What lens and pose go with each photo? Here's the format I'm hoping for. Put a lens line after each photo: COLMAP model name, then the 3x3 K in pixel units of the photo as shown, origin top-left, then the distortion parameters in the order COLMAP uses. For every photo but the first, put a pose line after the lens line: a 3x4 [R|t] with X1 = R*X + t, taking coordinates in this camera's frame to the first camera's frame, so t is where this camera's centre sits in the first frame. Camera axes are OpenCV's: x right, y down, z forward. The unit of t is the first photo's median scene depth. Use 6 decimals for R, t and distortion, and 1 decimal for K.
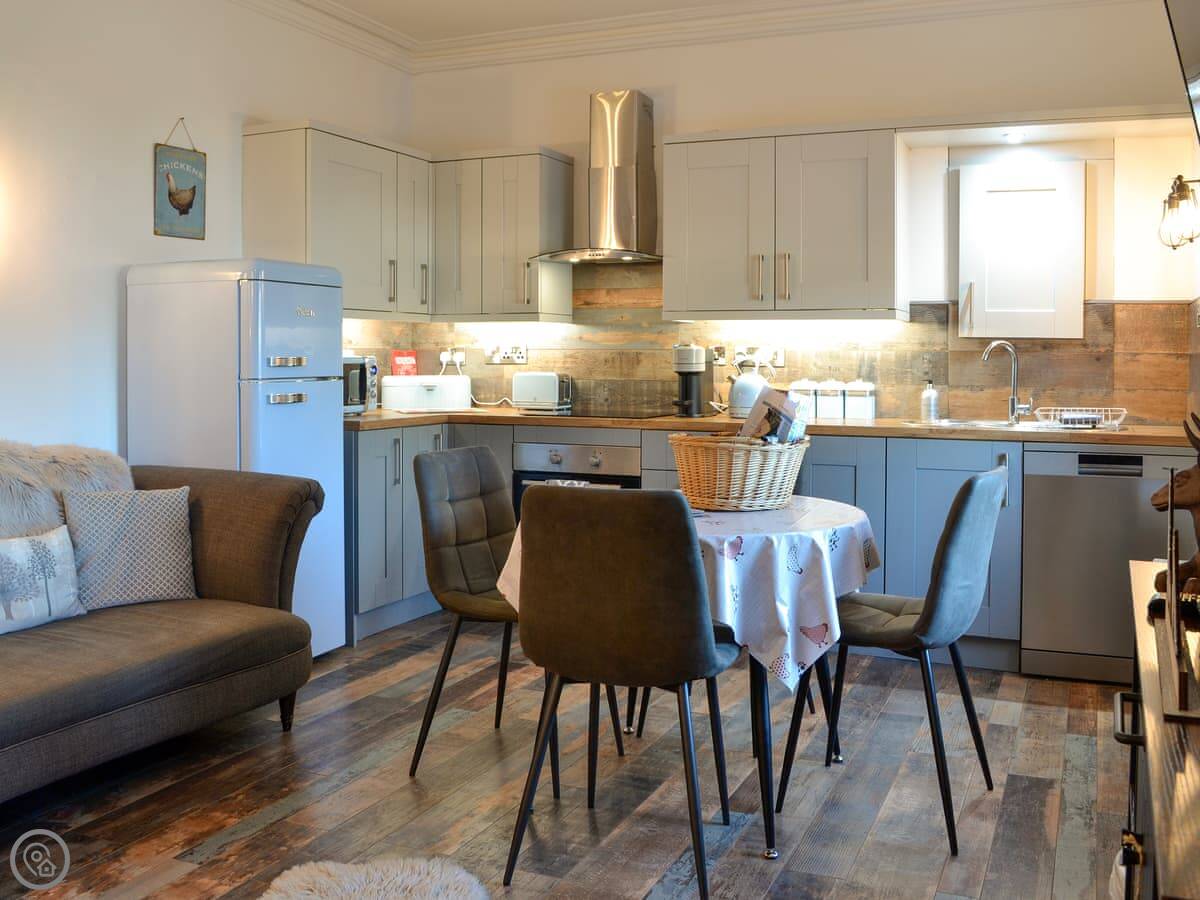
lens RADIAL K [[1162.6, 0, 658.6], [0, 1162.6, 359.7], [0, 0, 1]] dist [-0.039949, -0.028150]
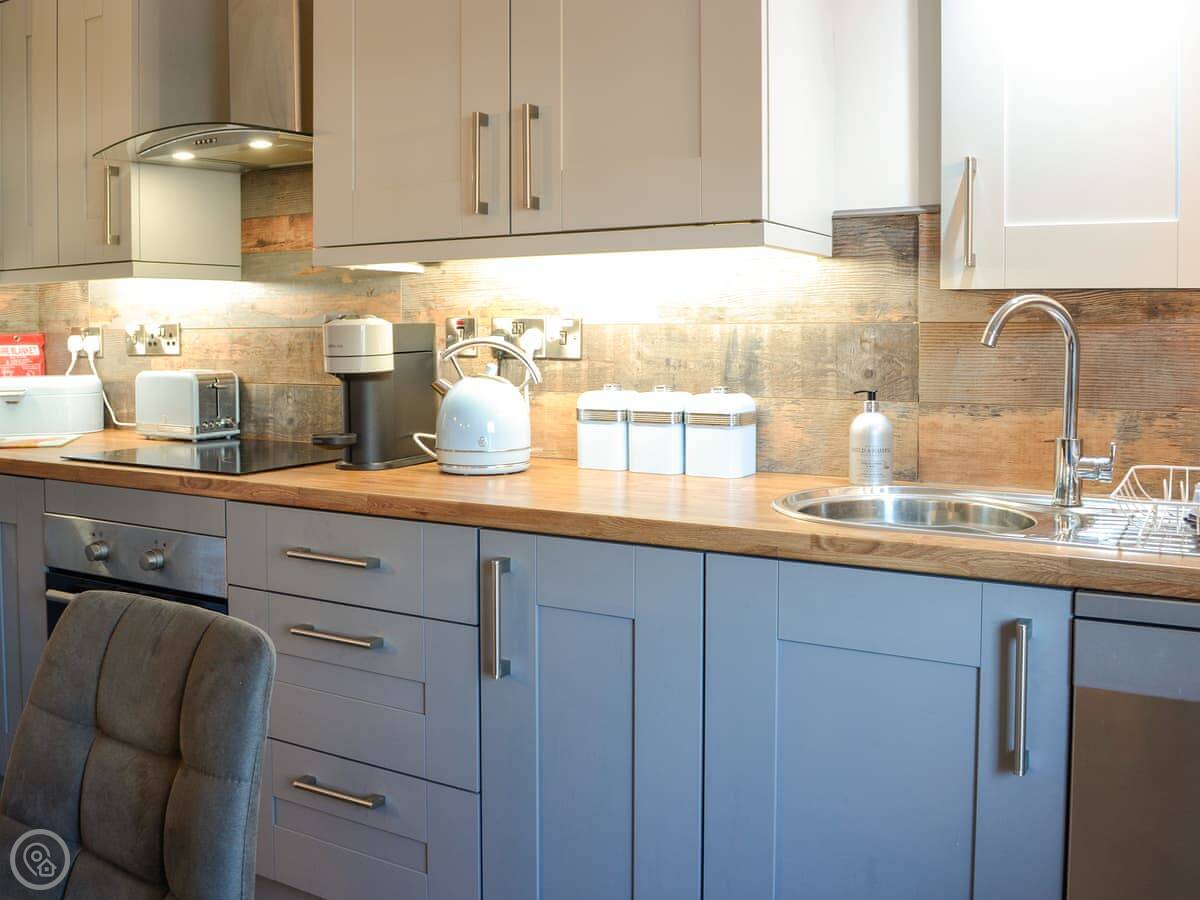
lens RADIAL K [[1116.4, 0, 602.3], [0, 1116.4, 371.7], [0, 0, 1]] dist [-0.054143, -0.000665]
pose [[0.988515, -0.005230, -0.151035, 0.198977], [0.010122, 0.999448, 0.031642, -0.003649], [0.150787, -0.032807, 0.988022, 0.582113]]
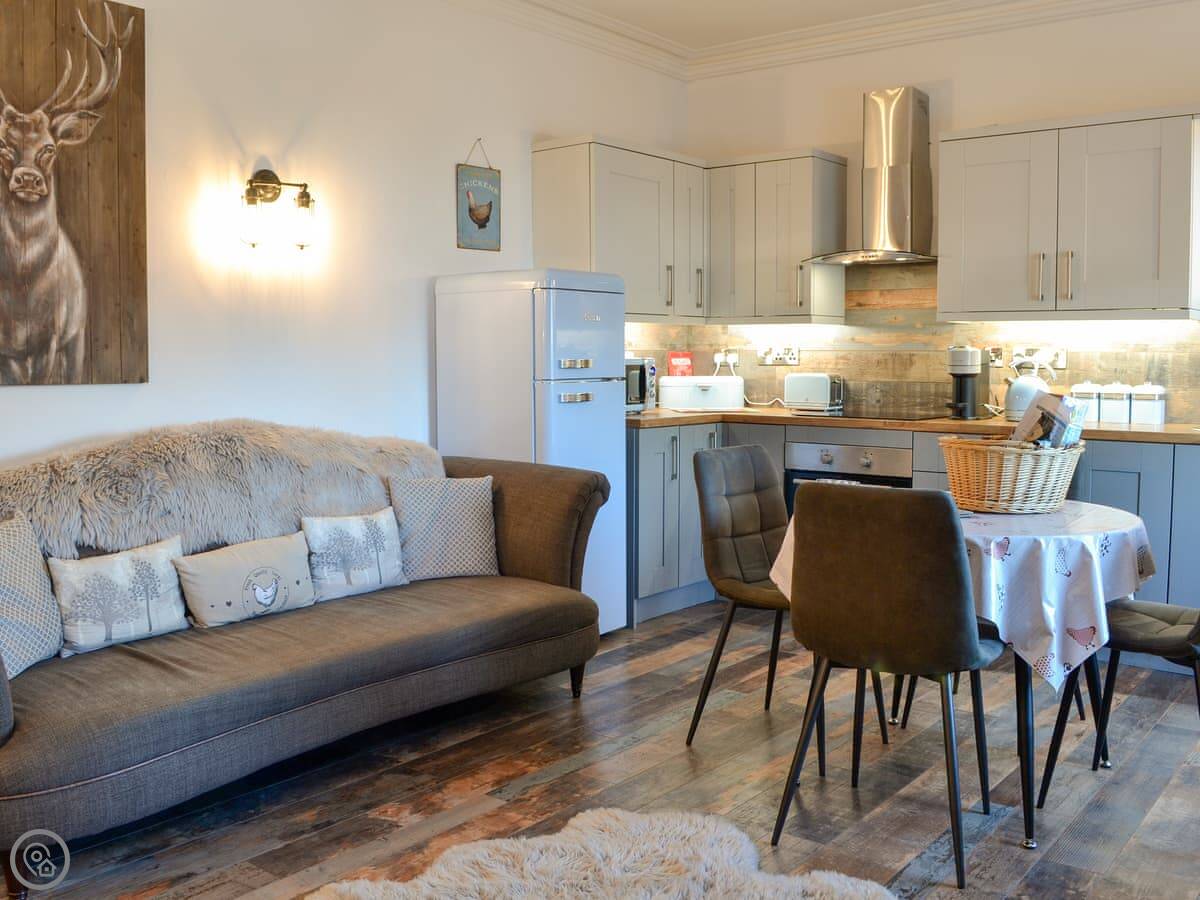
lens RADIAL K [[1163.7, 0, 583.9], [0, 1163.7, 428.0], [0, 0, 1]] dist [-0.084838, 0.027570]
pose [[0.956919, 0.016371, -0.289894, 0.002186], [0.000944, 0.998229, 0.059489, -0.002182], [0.290354, -0.057200, 0.955208, -0.031696]]
